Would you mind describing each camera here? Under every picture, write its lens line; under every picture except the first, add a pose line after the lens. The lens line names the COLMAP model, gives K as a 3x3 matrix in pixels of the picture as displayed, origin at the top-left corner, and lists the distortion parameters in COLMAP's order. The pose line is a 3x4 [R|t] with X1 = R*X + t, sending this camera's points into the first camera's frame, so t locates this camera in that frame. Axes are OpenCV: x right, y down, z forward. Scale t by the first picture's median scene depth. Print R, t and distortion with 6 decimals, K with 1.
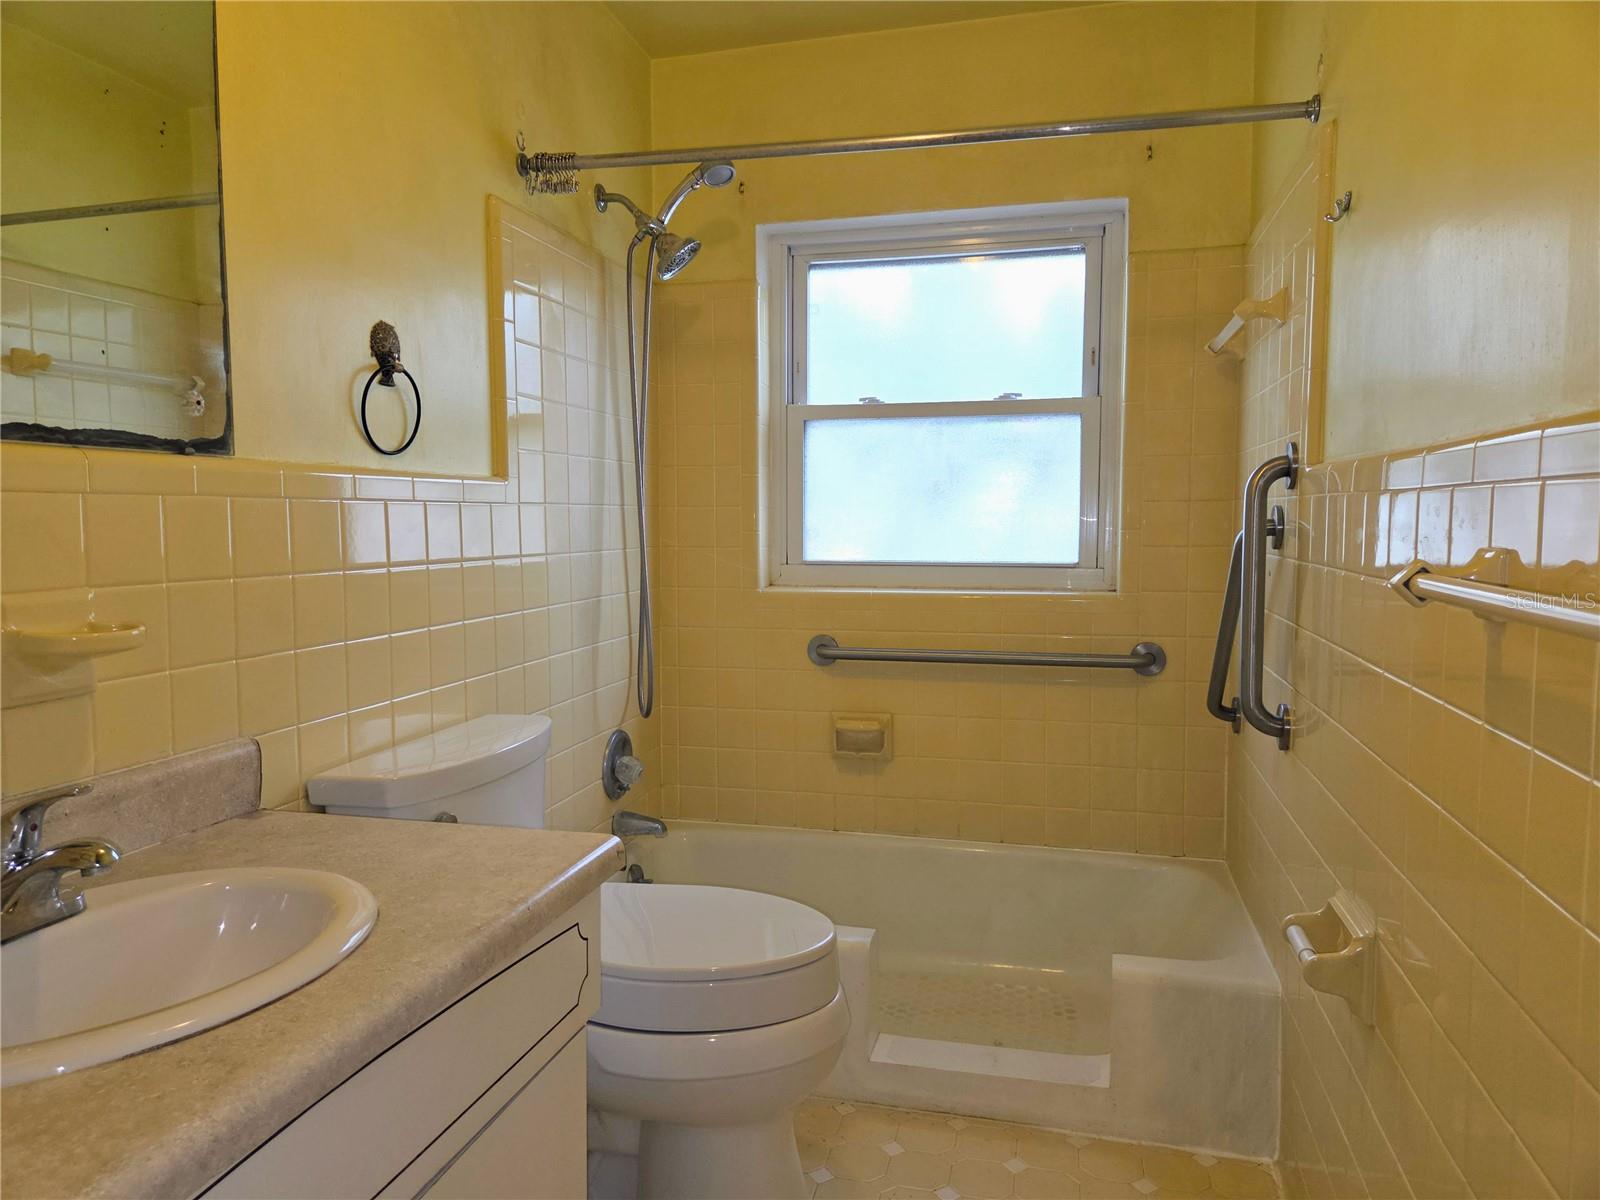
lens RADIAL K [[1077.4, 0, 794.4], [0, 1077.4, 594.6], [0, 0, 1]] dist [0.062991, -0.047053]
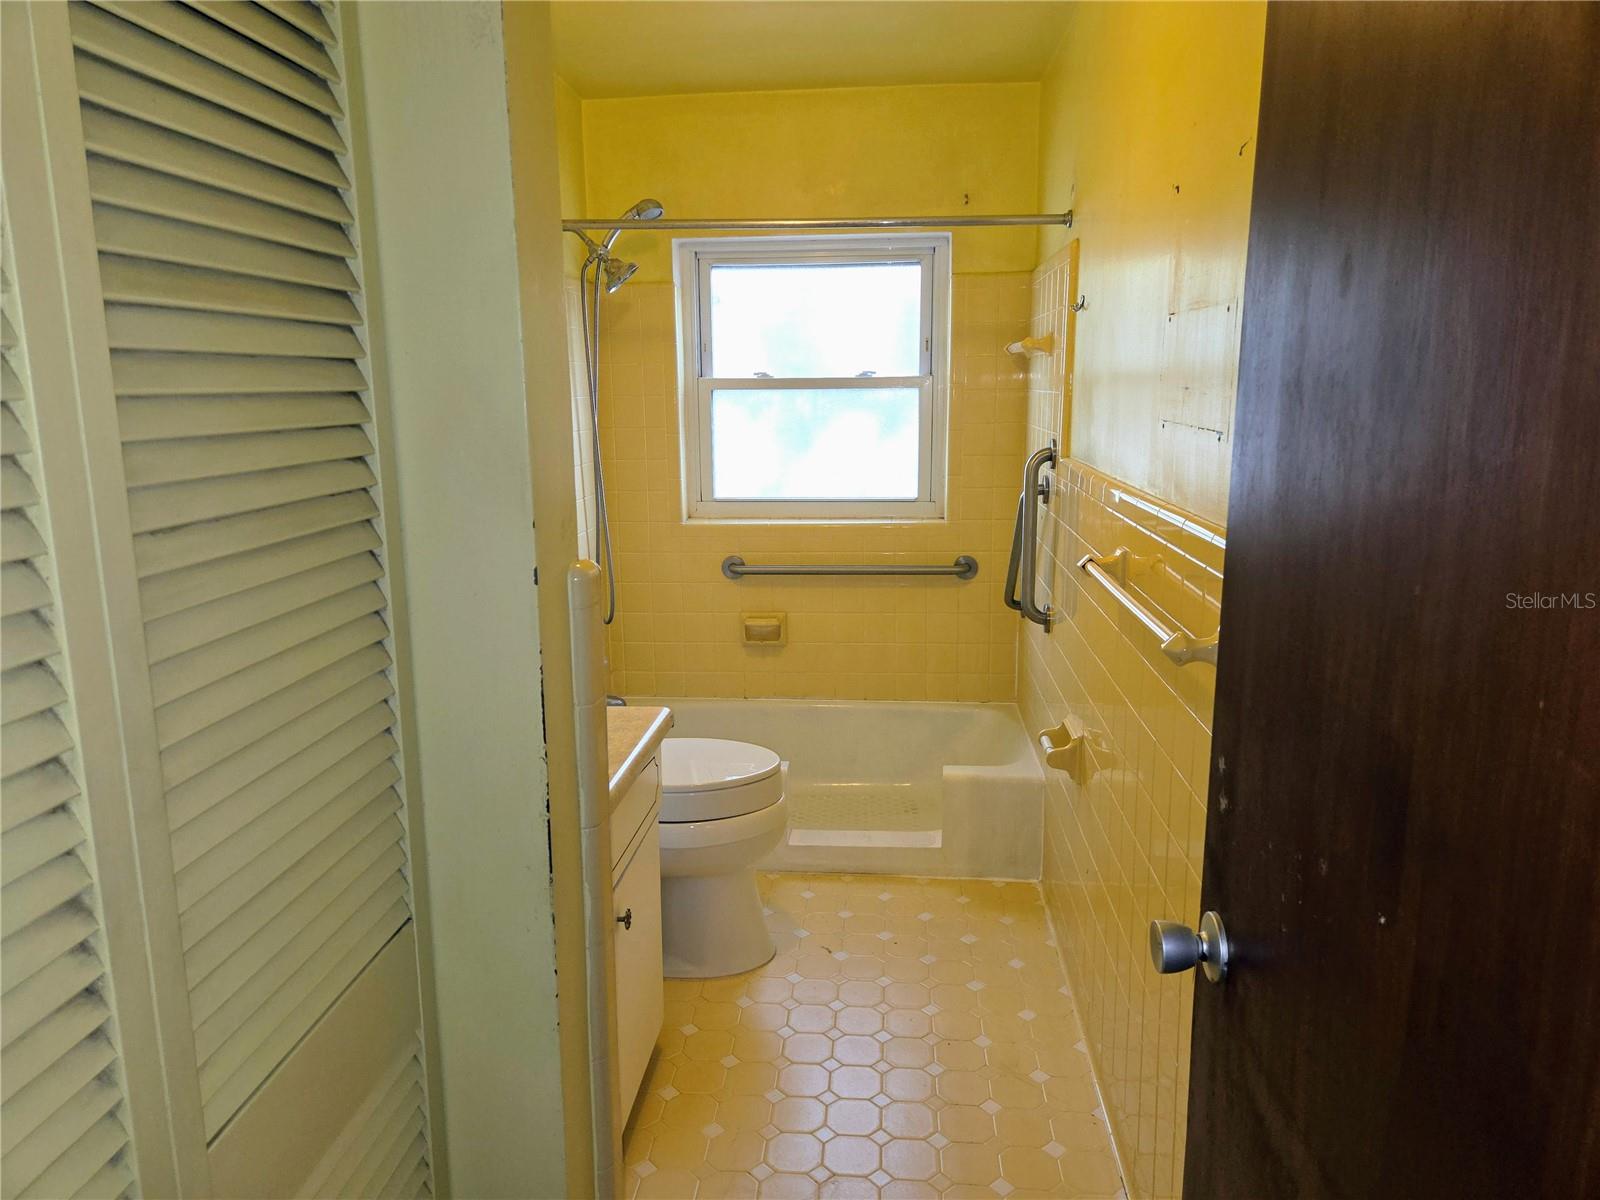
lens RADIAL K [[1077.4, 0, 792.4], [0, 1077.4, 600.4], [0, 0, 1]] dist [0.062991, -0.047053]
pose [[0.987516, -0.040772, 0.152149, -0.114170], [0.021315, 0.991625, 0.127382, -0.082249], [-0.156069, -0.122549, 0.980114, -0.352863]]
